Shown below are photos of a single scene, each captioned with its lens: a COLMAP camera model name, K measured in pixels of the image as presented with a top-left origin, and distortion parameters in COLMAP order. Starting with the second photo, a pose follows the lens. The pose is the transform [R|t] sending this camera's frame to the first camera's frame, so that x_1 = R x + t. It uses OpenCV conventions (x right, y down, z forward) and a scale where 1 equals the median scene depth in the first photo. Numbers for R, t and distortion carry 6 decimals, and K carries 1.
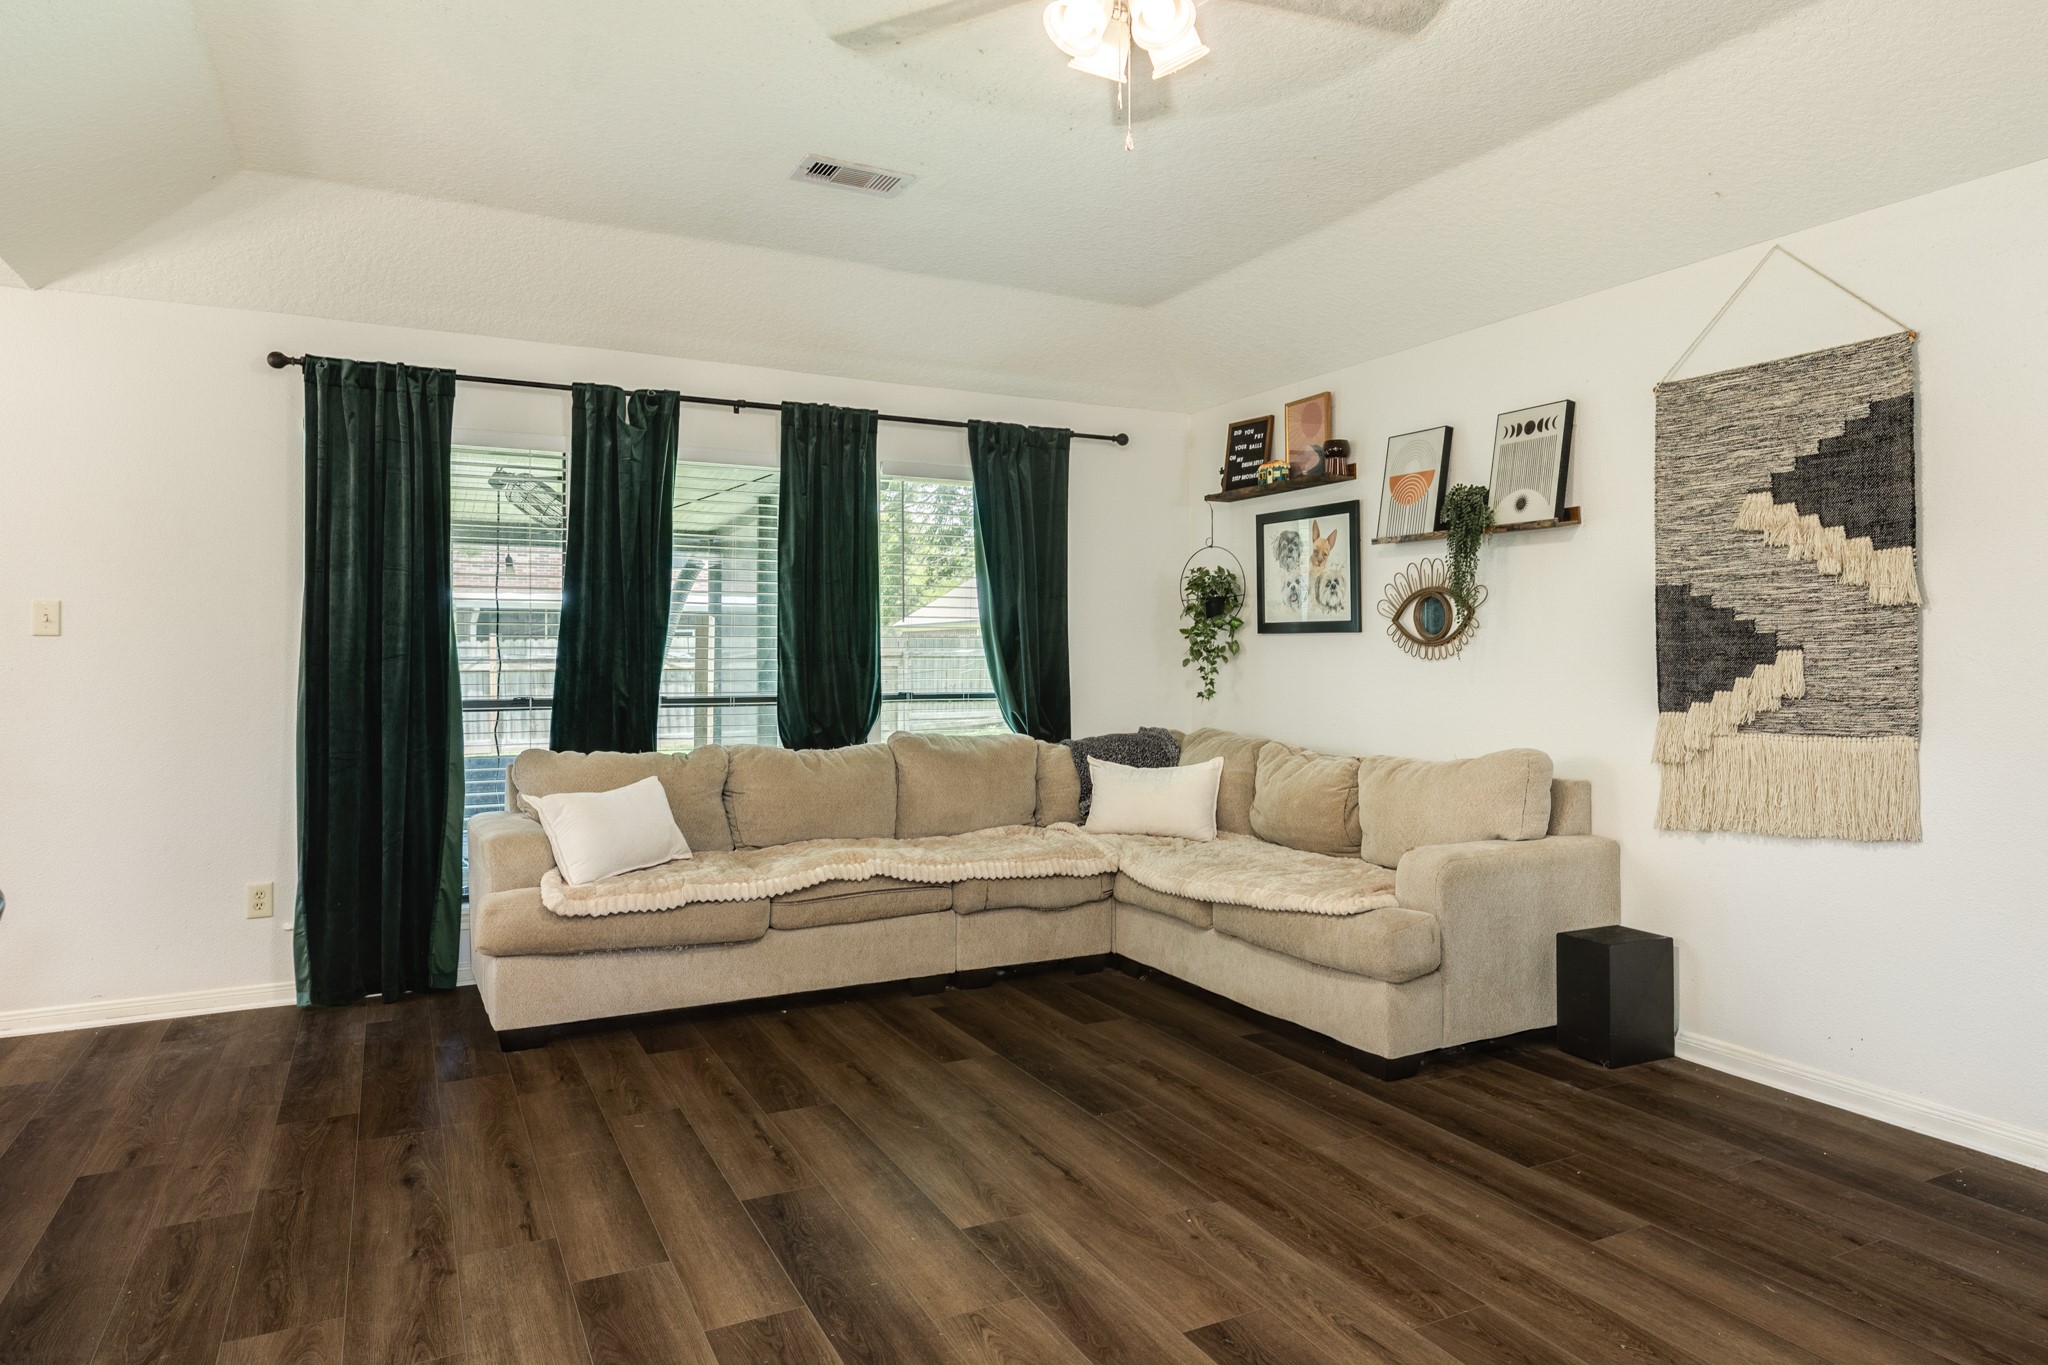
lens RADIAL K [[1283.6, 0, 1097.3], [0, 1283.6, 634.4], [0, 0, 1]] dist [0.005661, 0.000260]
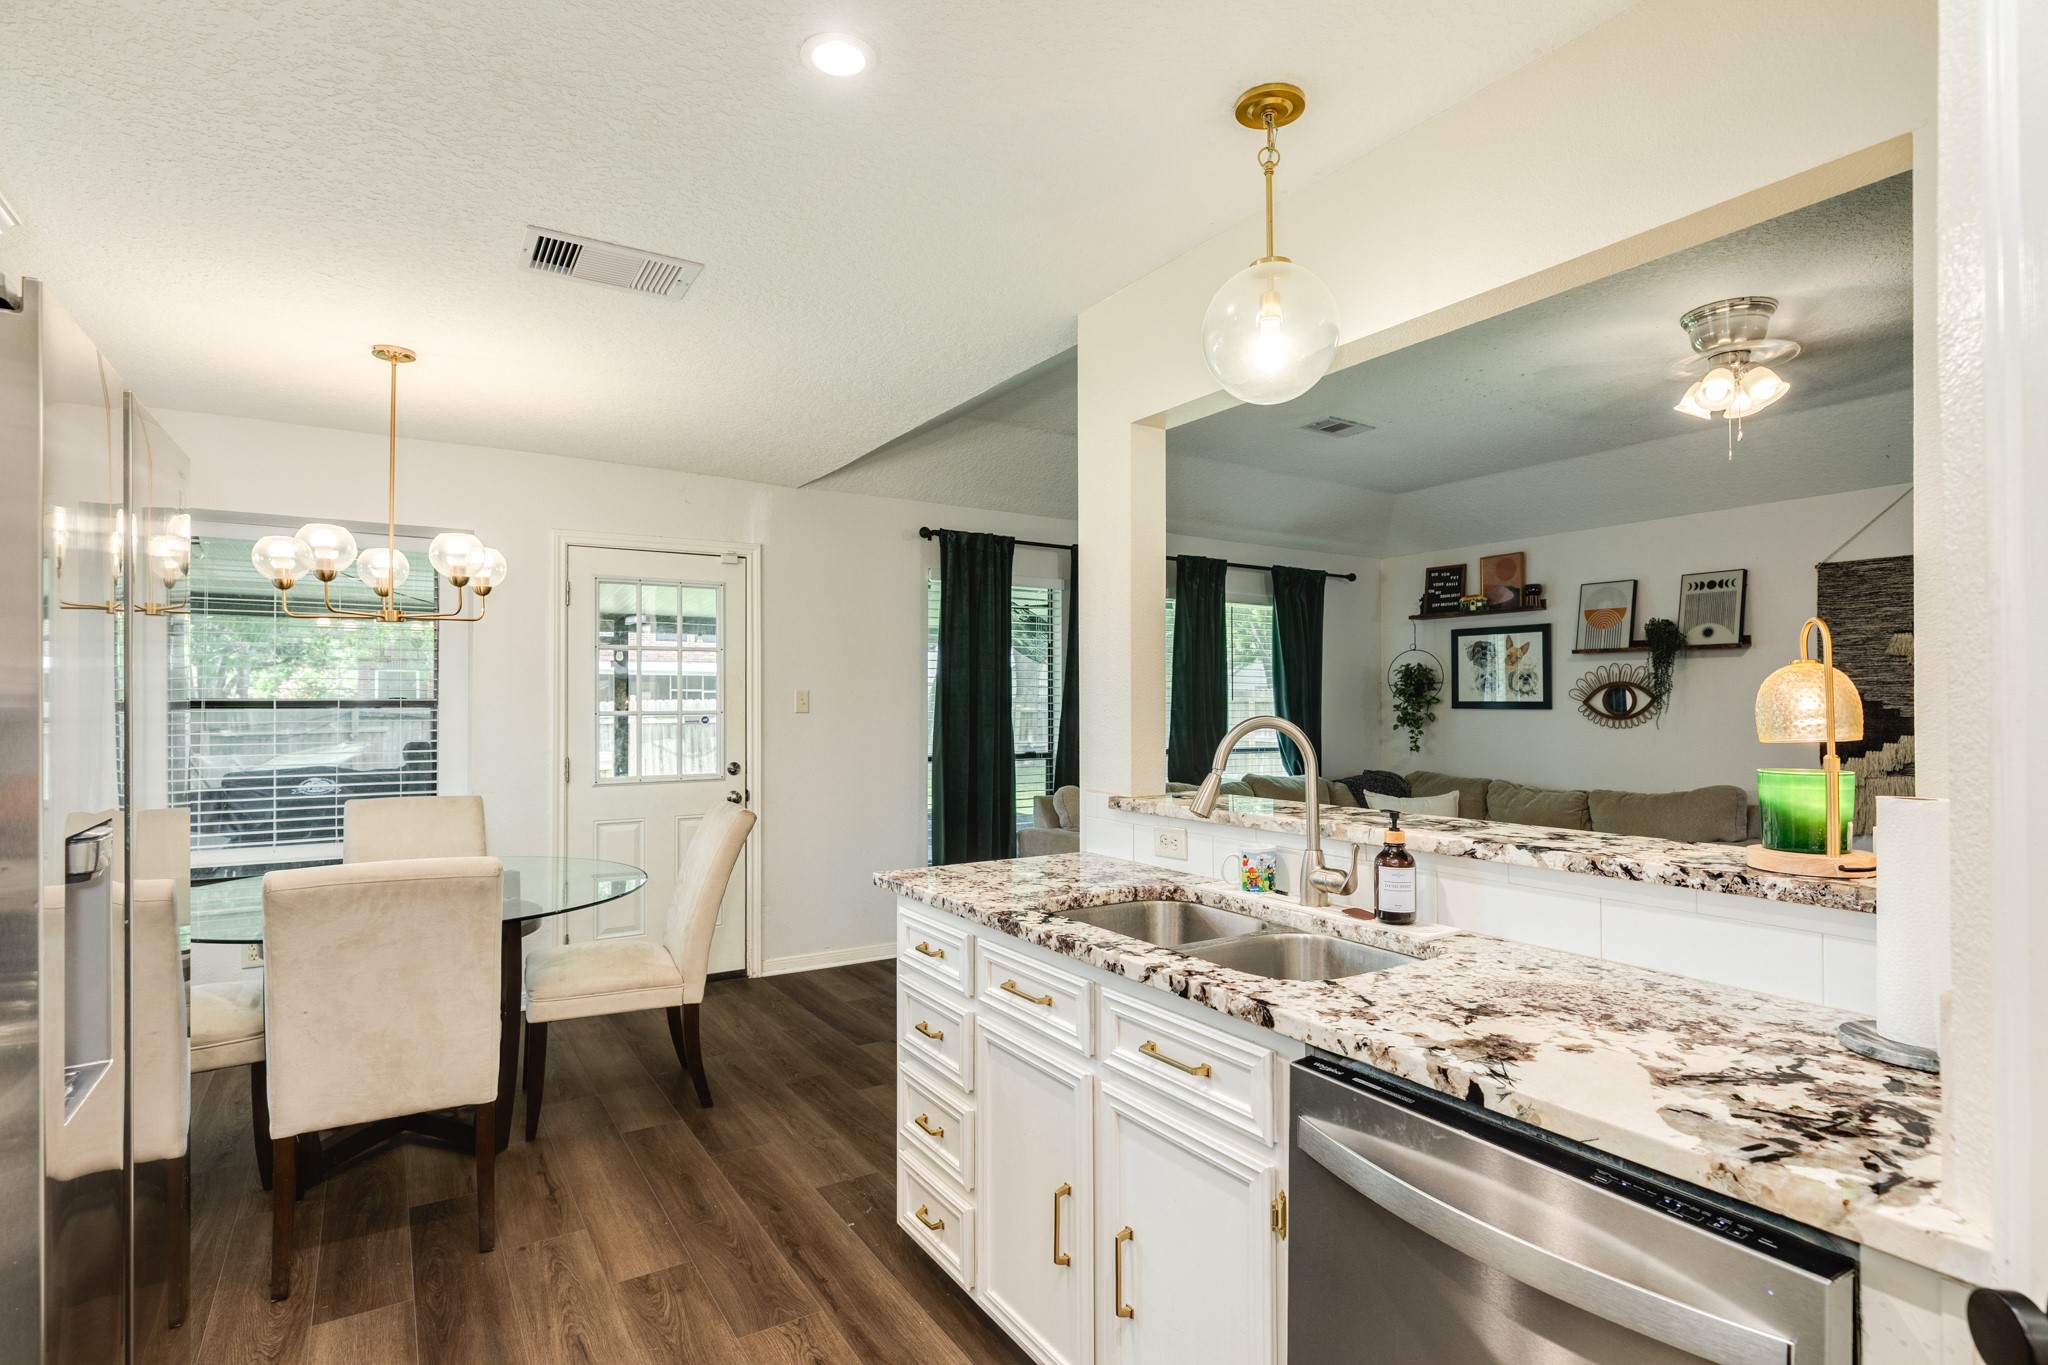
lens RADIAL K [[1006.9, 0, 1015.8], [0, 1006.9, 689.5], [0, 0, 1]] dist [-0.009493, 0.000020]
pose [[0.998631, 0.004418, 0.052128, -0.638592], [-0.004341, 0.999989, -0.001598, -0.026491], [-0.052135, 0.001369, 0.998639, -0.217699]]
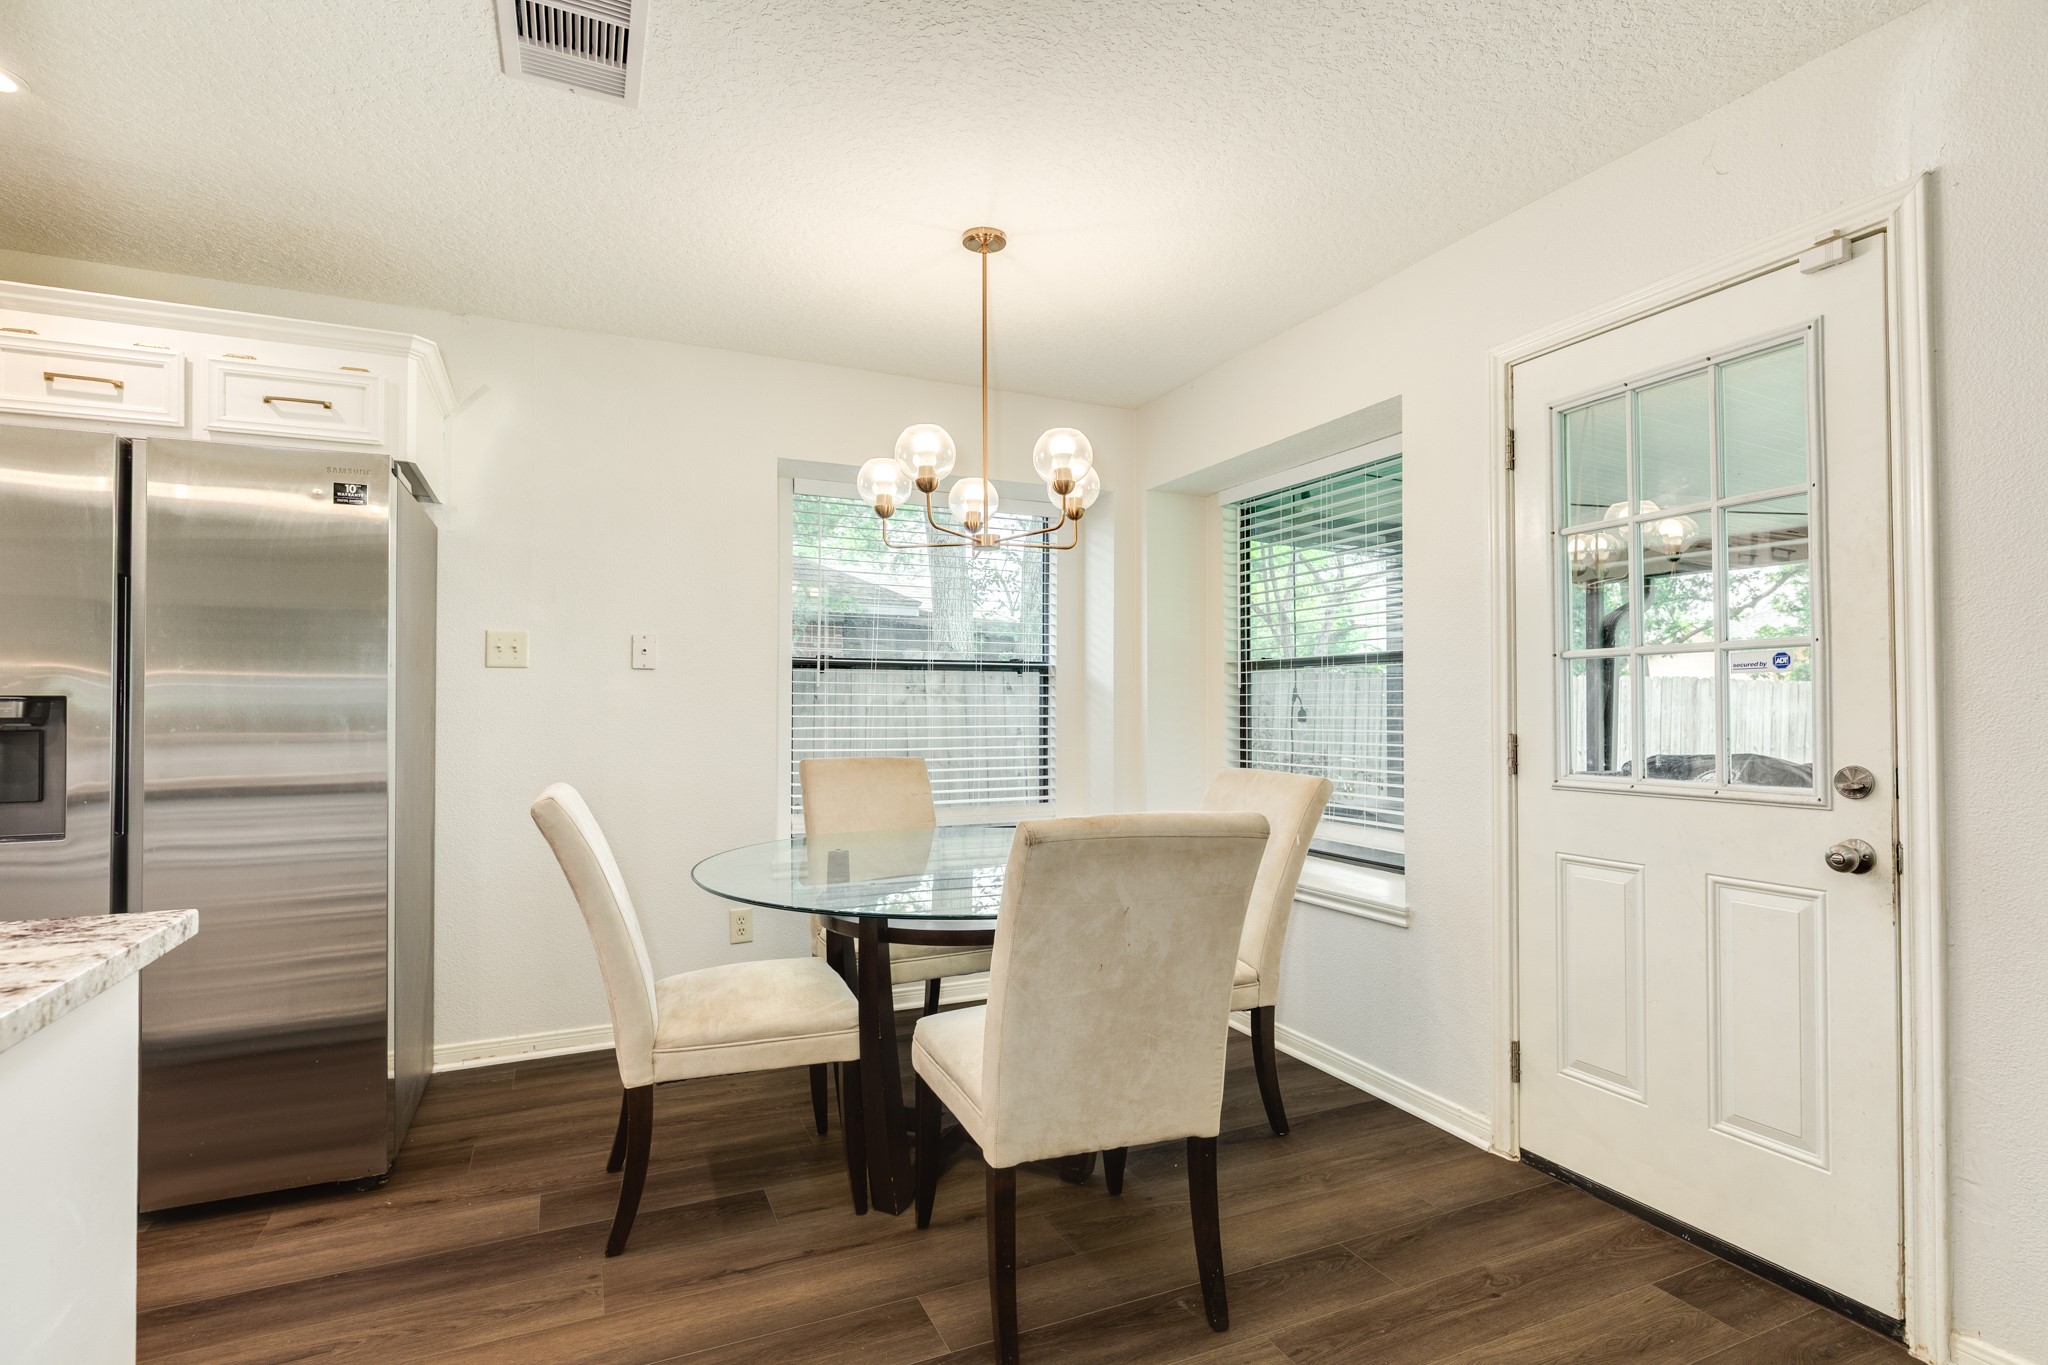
lens RADIAL K [[1006.9, 0, 1015.8], [0, 1006.9, 689.5], [0, 0, 1]] dist [-0.009493, 0.000020]
pose [[-0.076183, -0.012336, -0.997018, -0.418586], [0.013599, 0.999818, -0.013410, 0.024818], [0.997001, -0.014580, -0.076002, 0.635198]]
